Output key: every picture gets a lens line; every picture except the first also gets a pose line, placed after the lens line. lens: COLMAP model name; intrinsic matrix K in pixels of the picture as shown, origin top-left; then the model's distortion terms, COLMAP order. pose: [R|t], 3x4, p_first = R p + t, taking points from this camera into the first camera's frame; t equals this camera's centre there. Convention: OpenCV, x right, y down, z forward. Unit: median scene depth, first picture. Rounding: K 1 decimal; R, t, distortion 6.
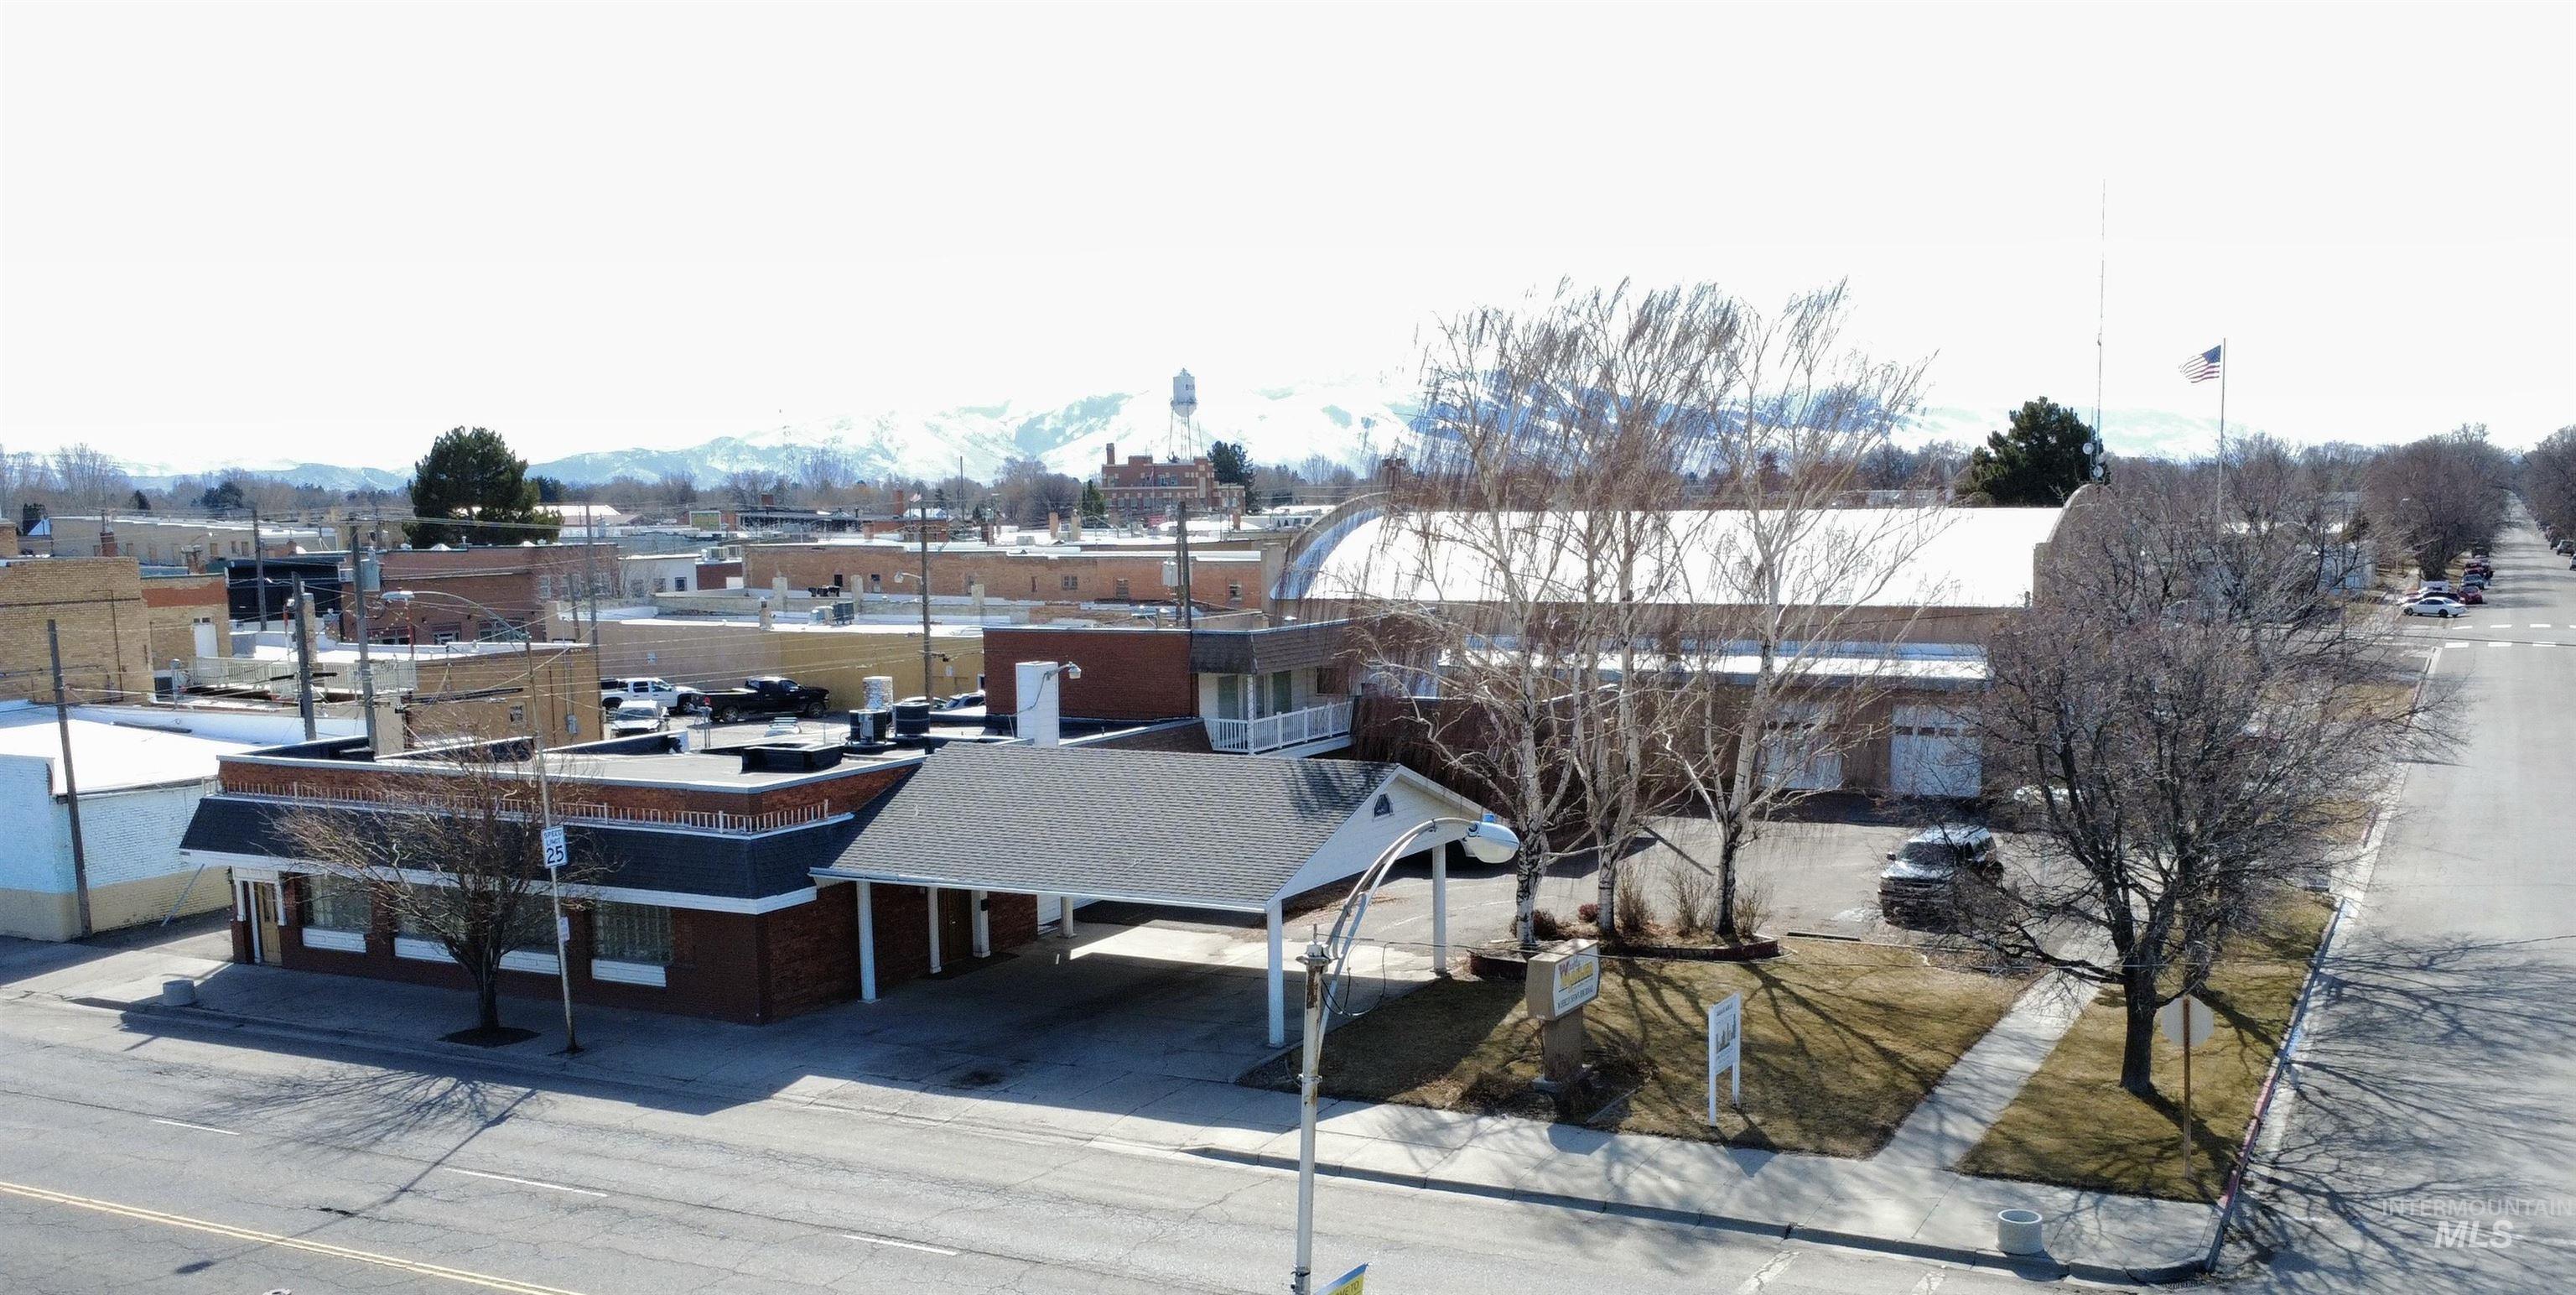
lens RADIAL K [[2273.8, 0, 1354.5], [0, 2273.8, 854.2], [0, 0, 1]] dist [0.006405, -0.002238]
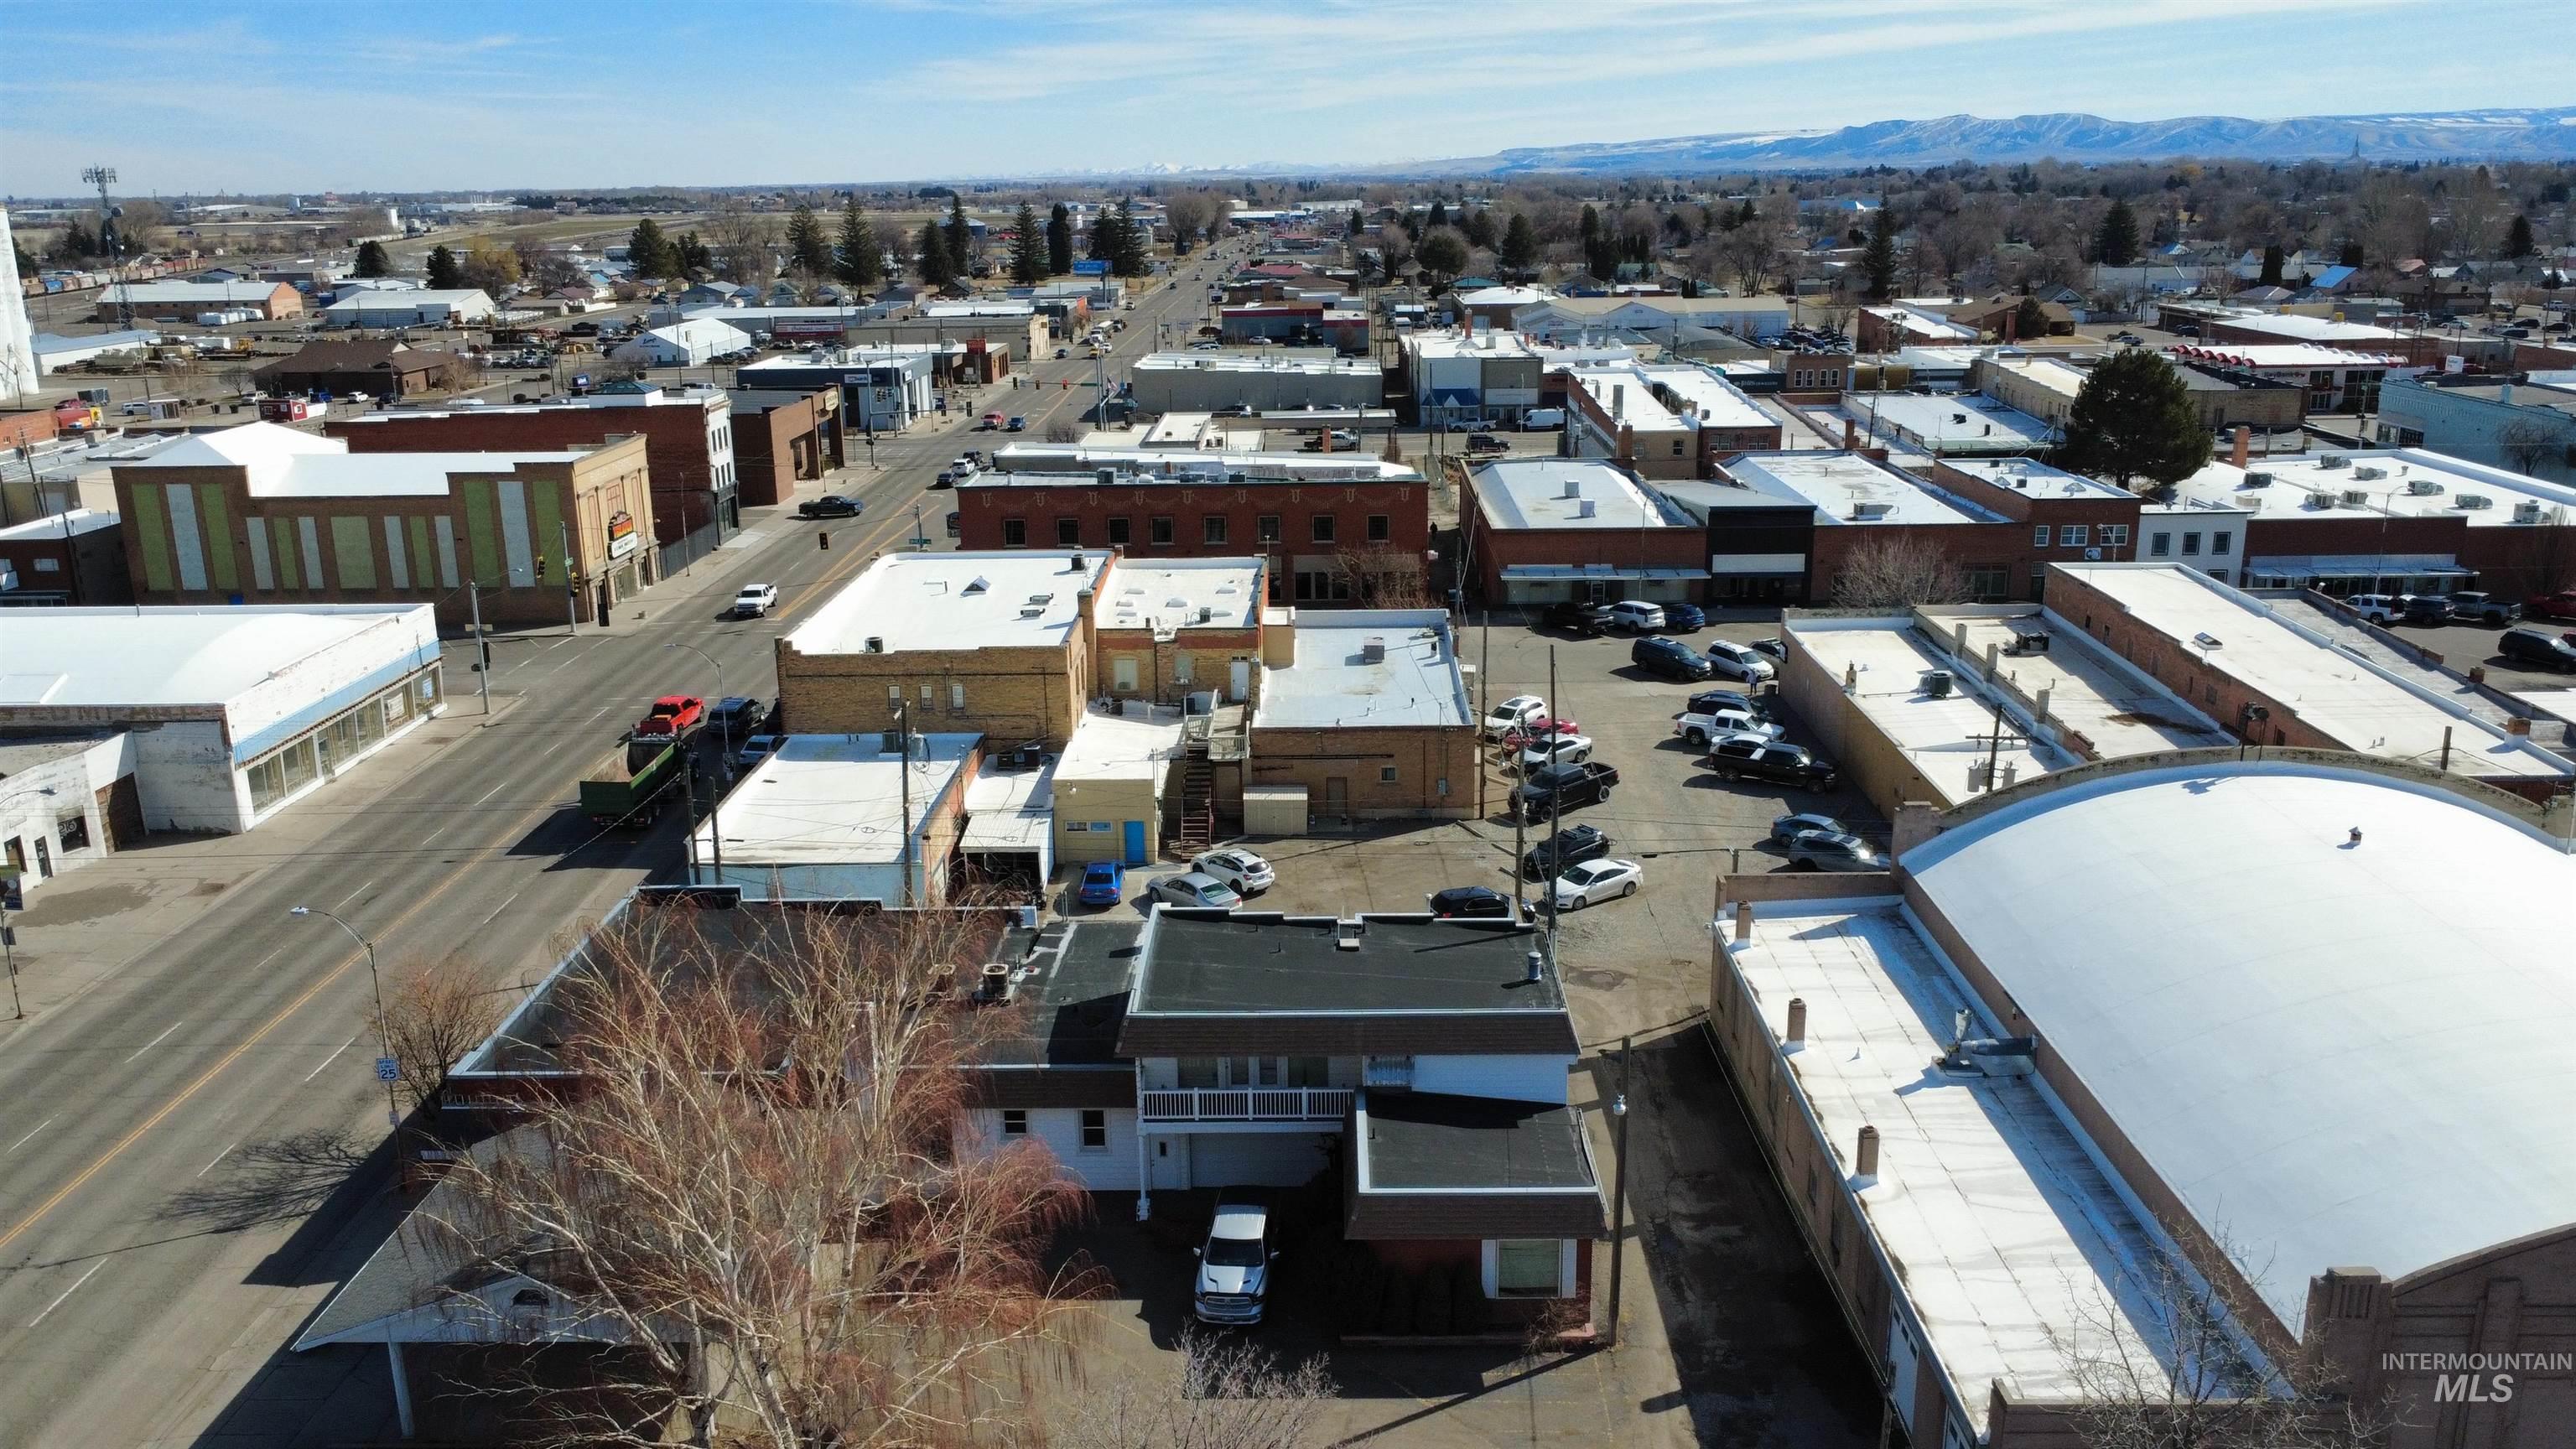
lens RADIAL K [[1926.1, 0, 1289.4], [0, 1926.1, 744.1], [0, 0, 1]] dist [0.003974, -0.006045]
pose [[0.424425, 0.262277, -0.866645, 0.971648], [-0.133544, 0.964794, 0.226579, -0.577825], [0.895561, 0.019569, 0.444509, 0.895374]]
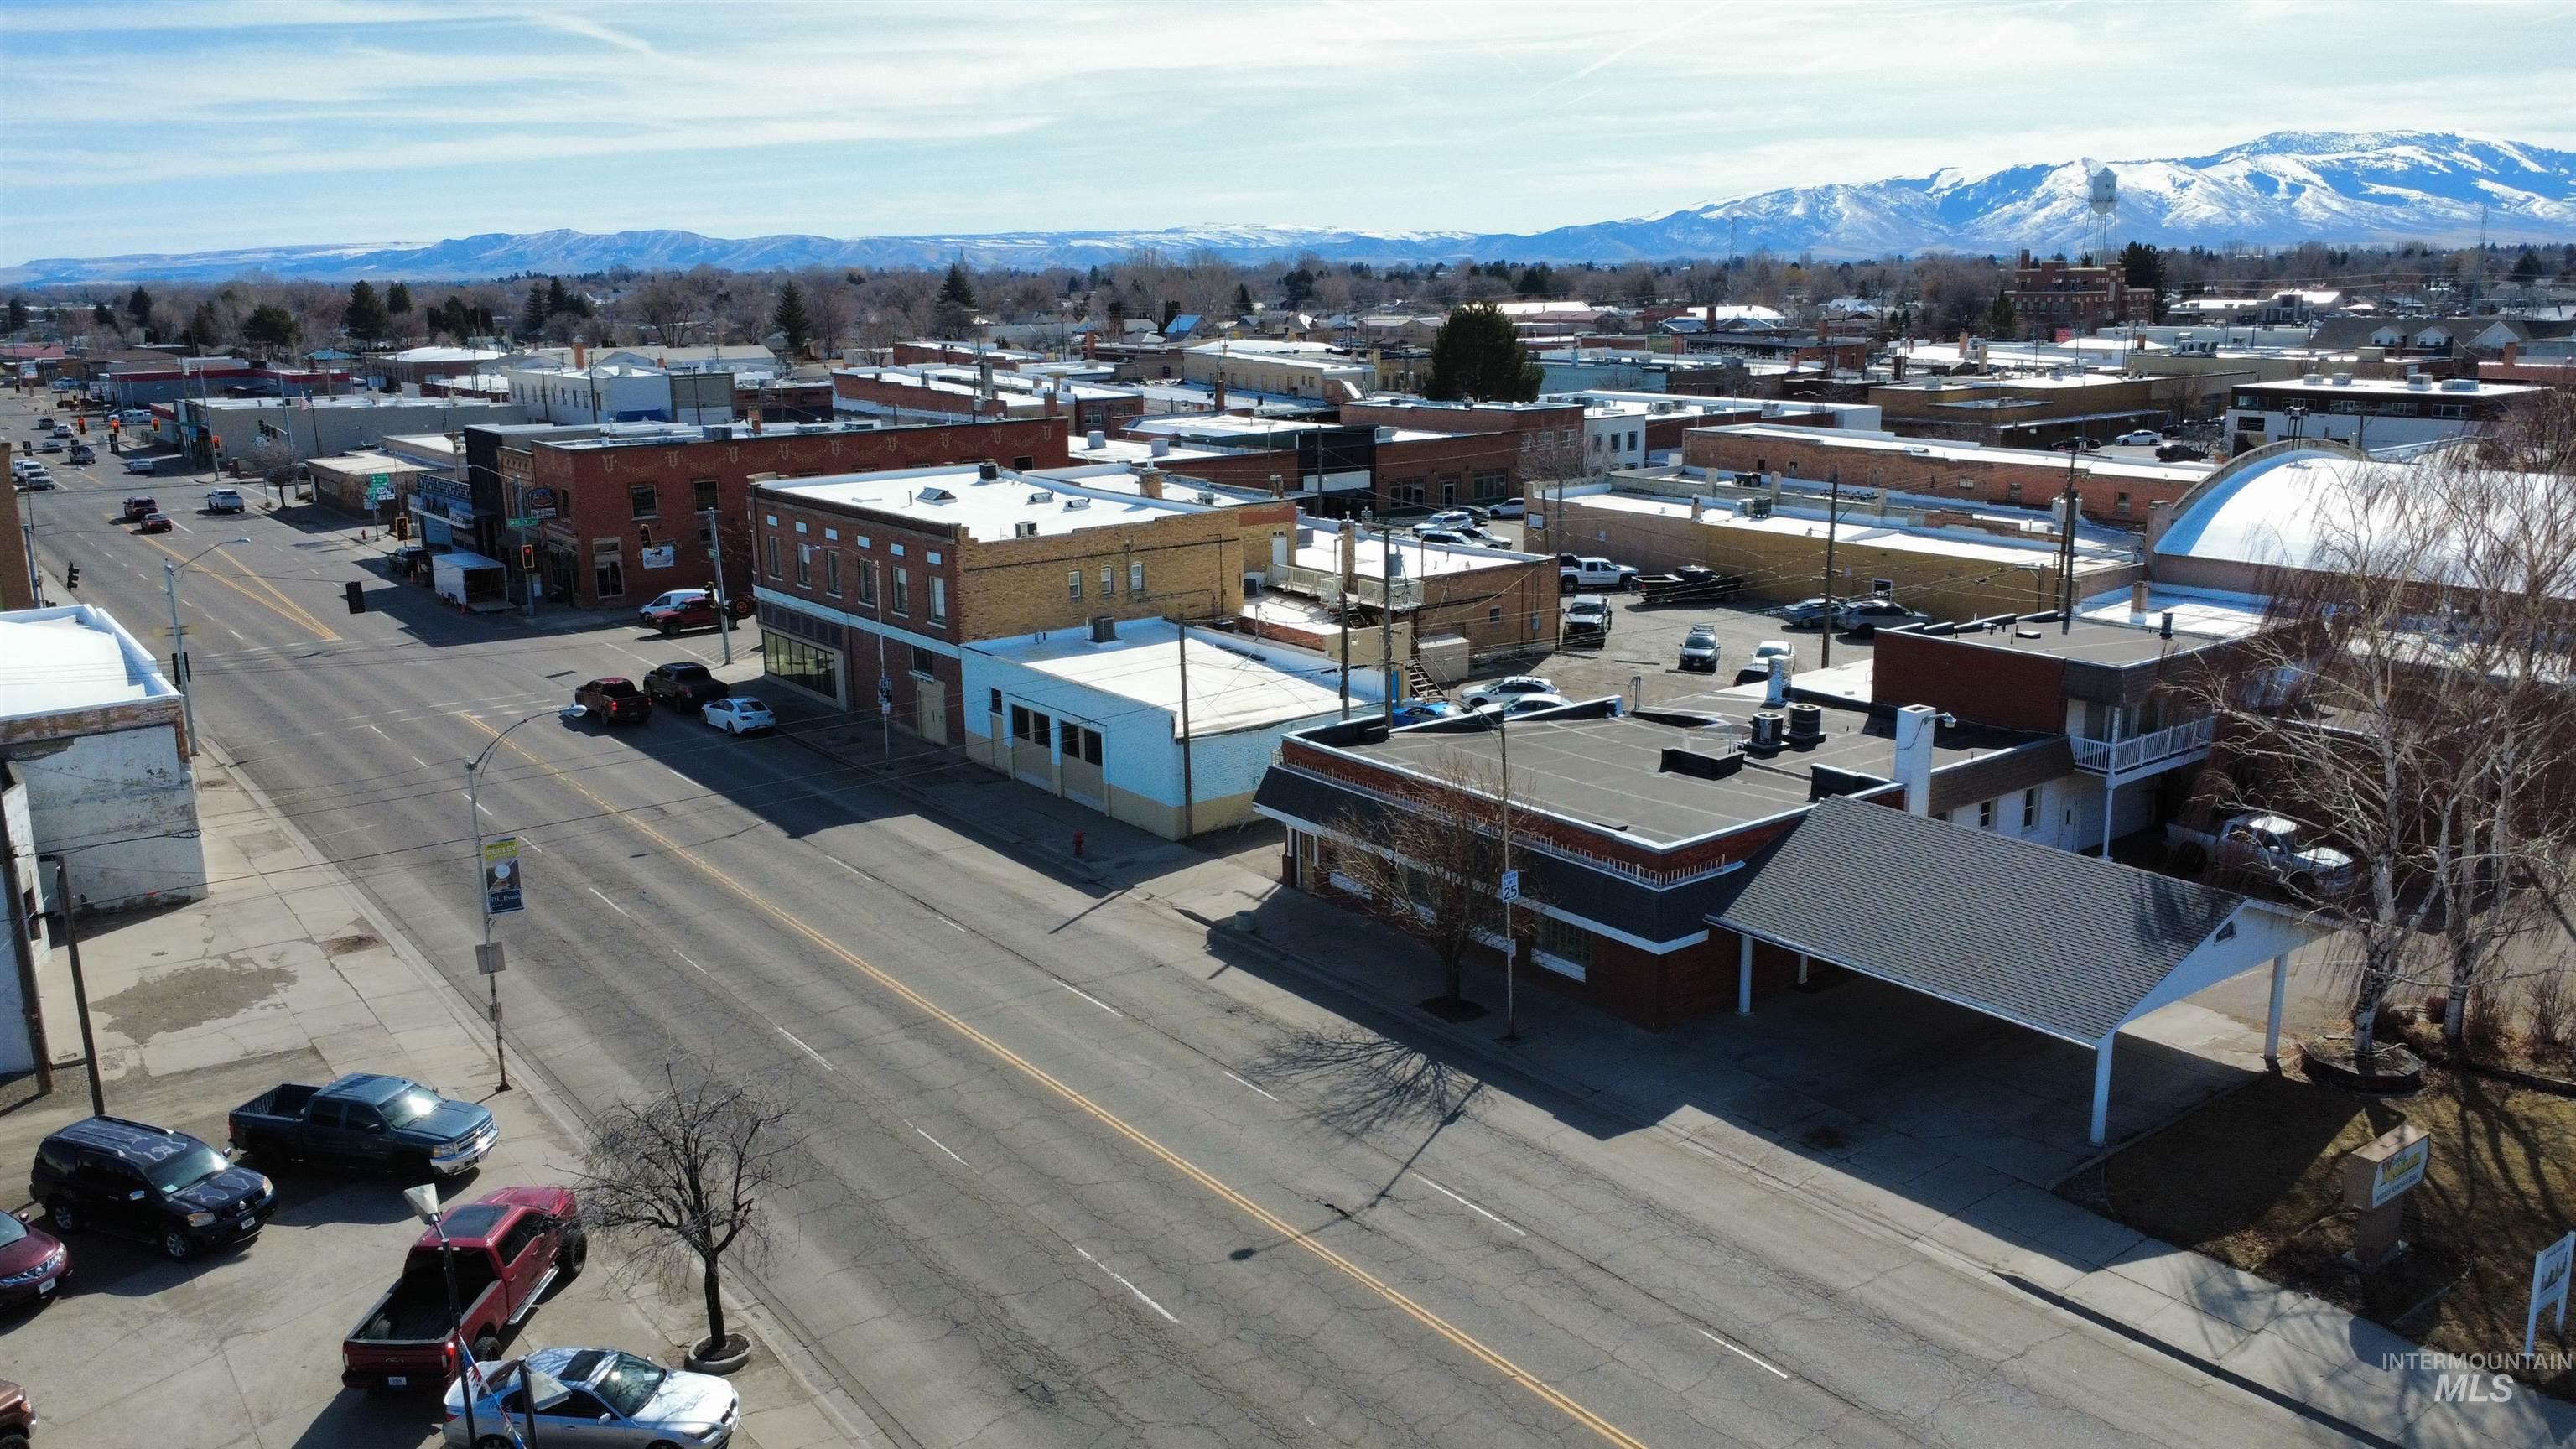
lens RADIAL K [[1926.1, 0, 1299.3], [0, 1926.1, 734.3], [0, 0, 1]] dist [0.003974, -0.006045]
pose [[0.897805, 0.104275, -0.427870, -0.000895], [-0.068045, 0.992742, 0.099159, -0.176474], [0.435105, -0.059911, 0.898384, -0.025557]]
